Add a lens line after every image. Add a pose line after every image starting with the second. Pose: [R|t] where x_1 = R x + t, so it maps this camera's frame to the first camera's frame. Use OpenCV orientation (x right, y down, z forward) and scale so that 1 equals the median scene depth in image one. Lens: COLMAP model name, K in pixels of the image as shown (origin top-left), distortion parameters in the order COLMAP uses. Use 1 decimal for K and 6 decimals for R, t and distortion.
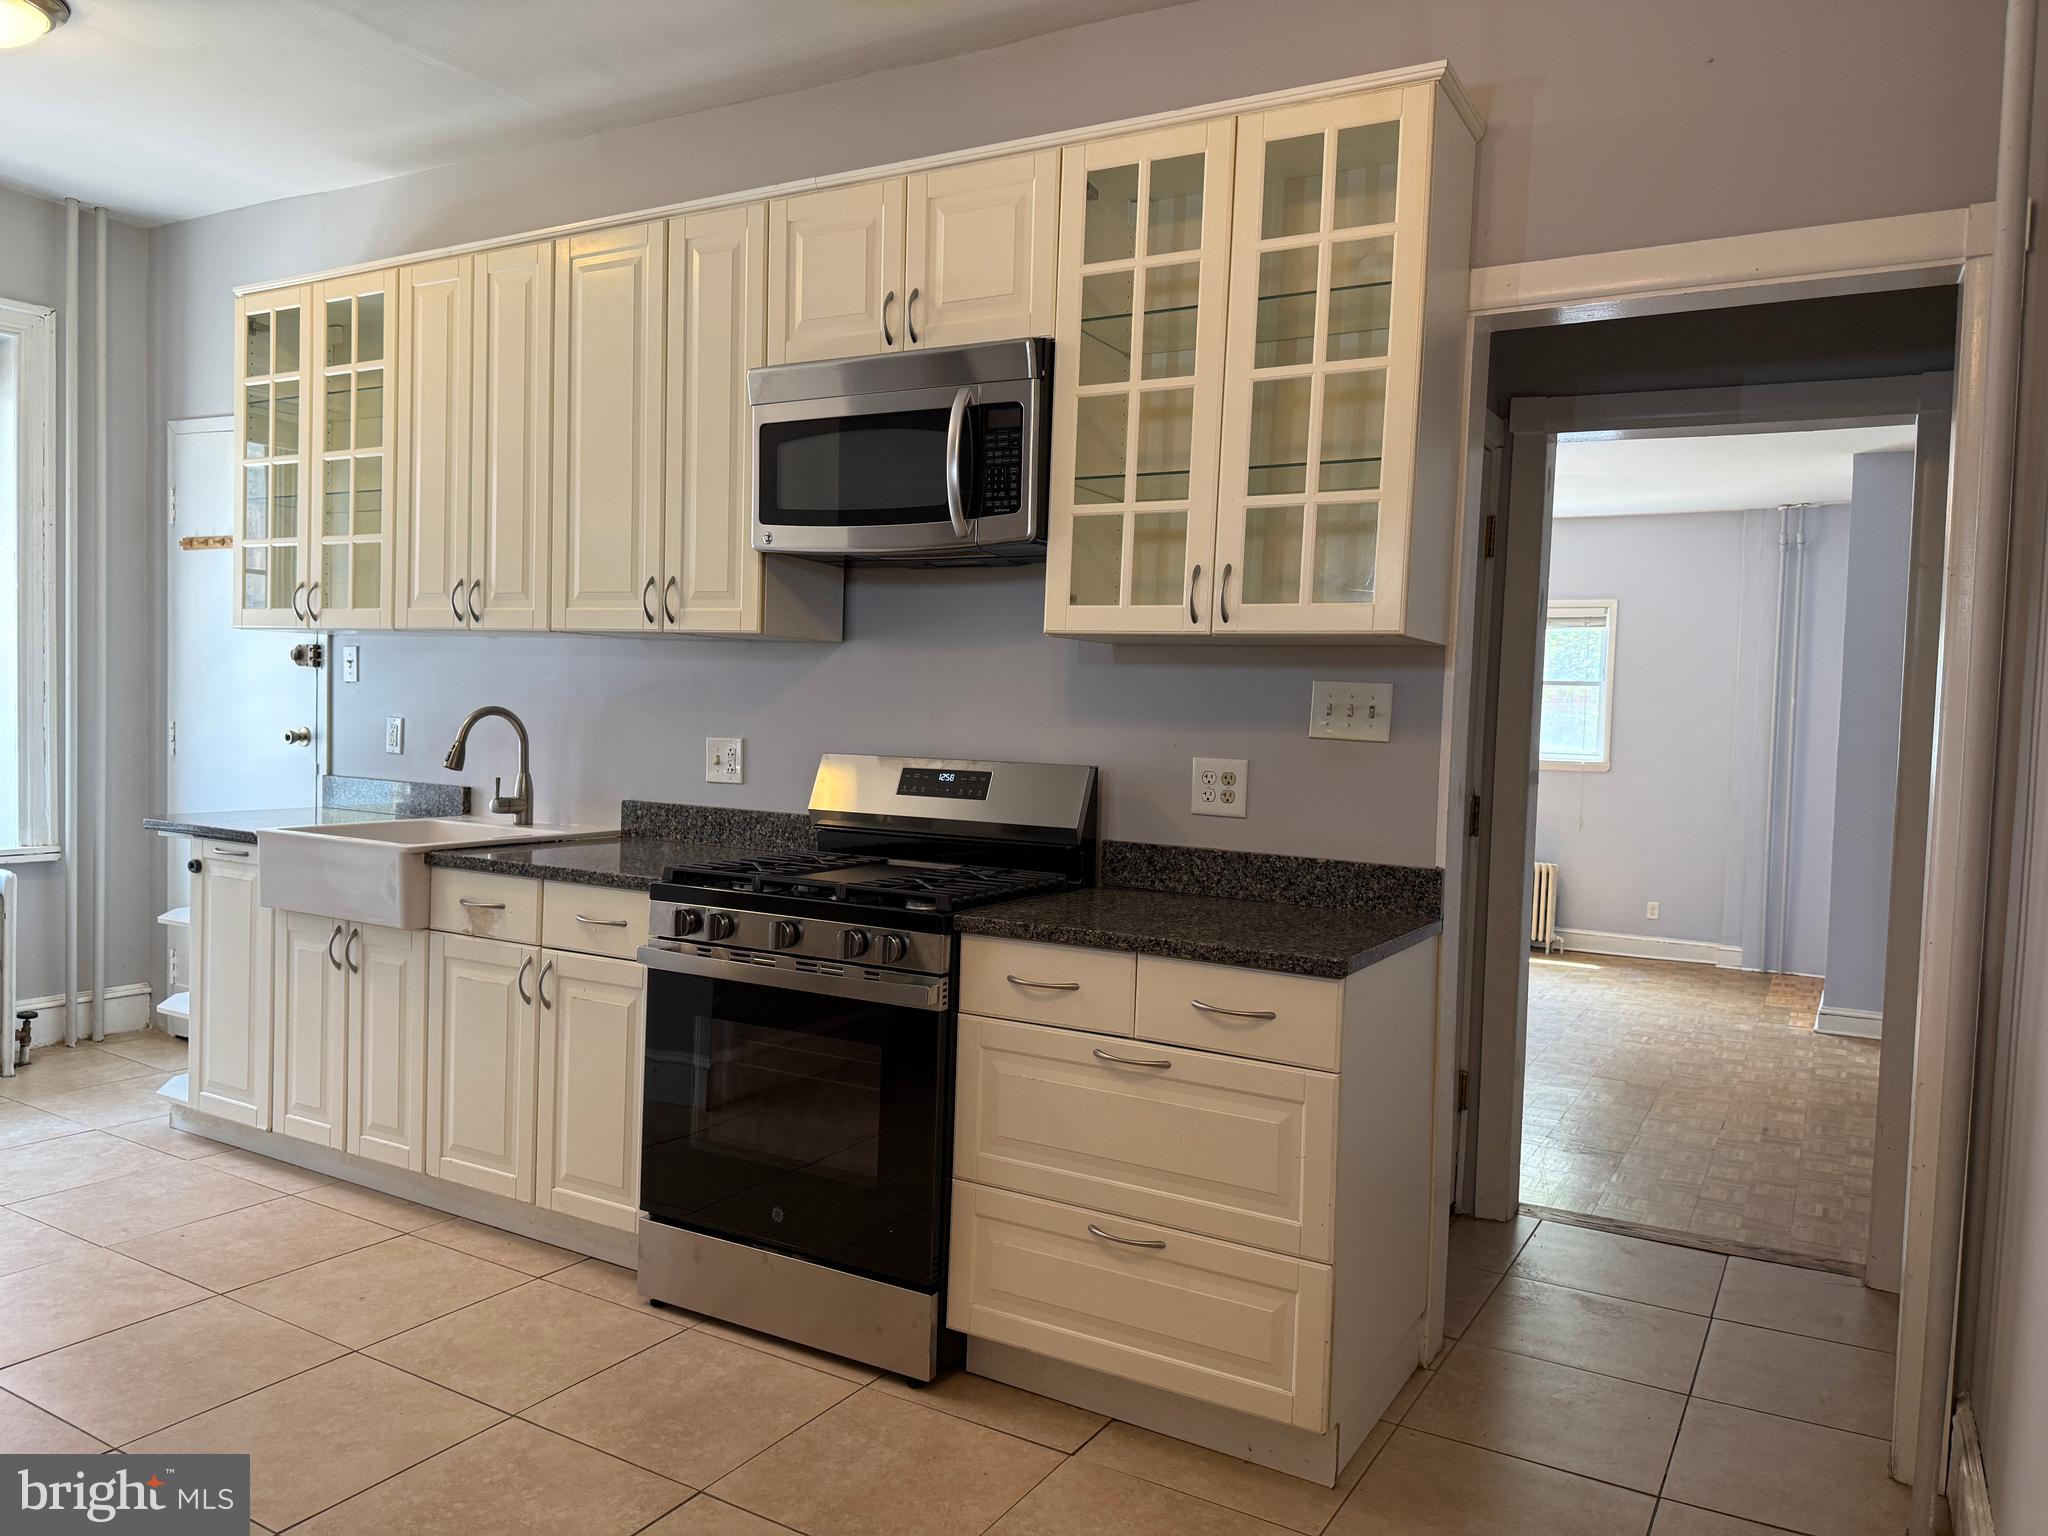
lens RADIAL K [[1459.8, 0, 1024.0], [0, 1459.8, 768.0], [0, 0, 1]] dist [0.163613, -0.289117]
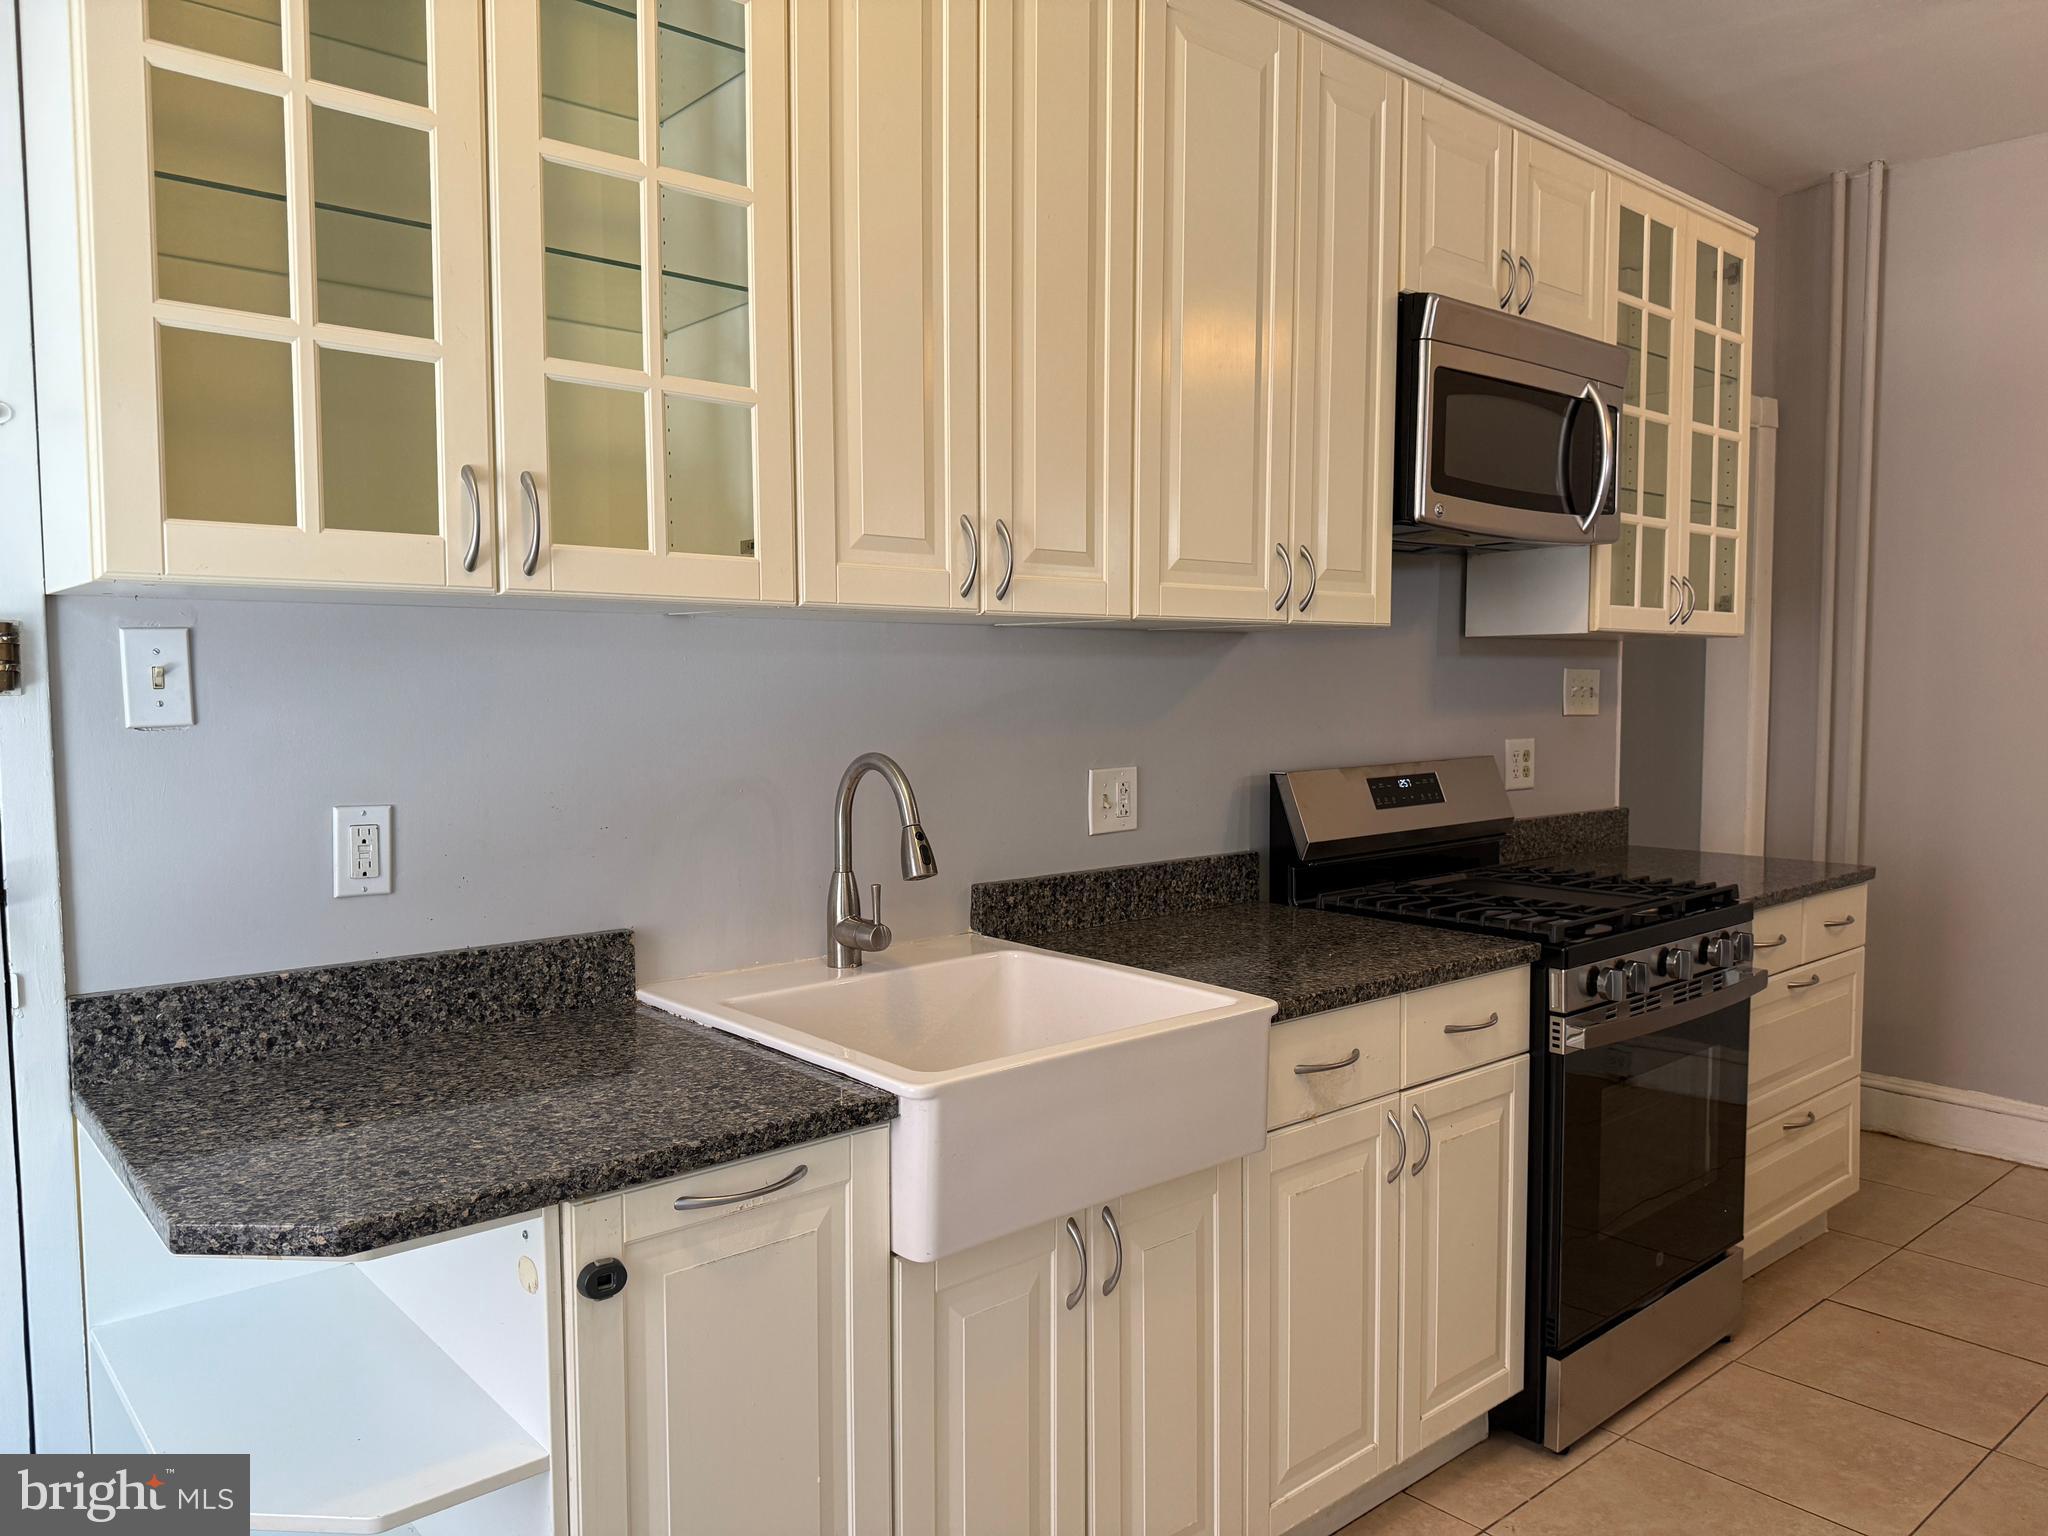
lens RADIAL K [[1437.5, 0, 1029.1], [0, 1437.5, 778.5], [0, 0, 1]] dist [0.065430, -0.079345]
pose [[0.319010, -0.100106, 0.942450, -1.031827], [0.052991, 0.994734, 0.087723, -0.093028], [-0.946269, 0.021957, 0.322635, 0.983250]]
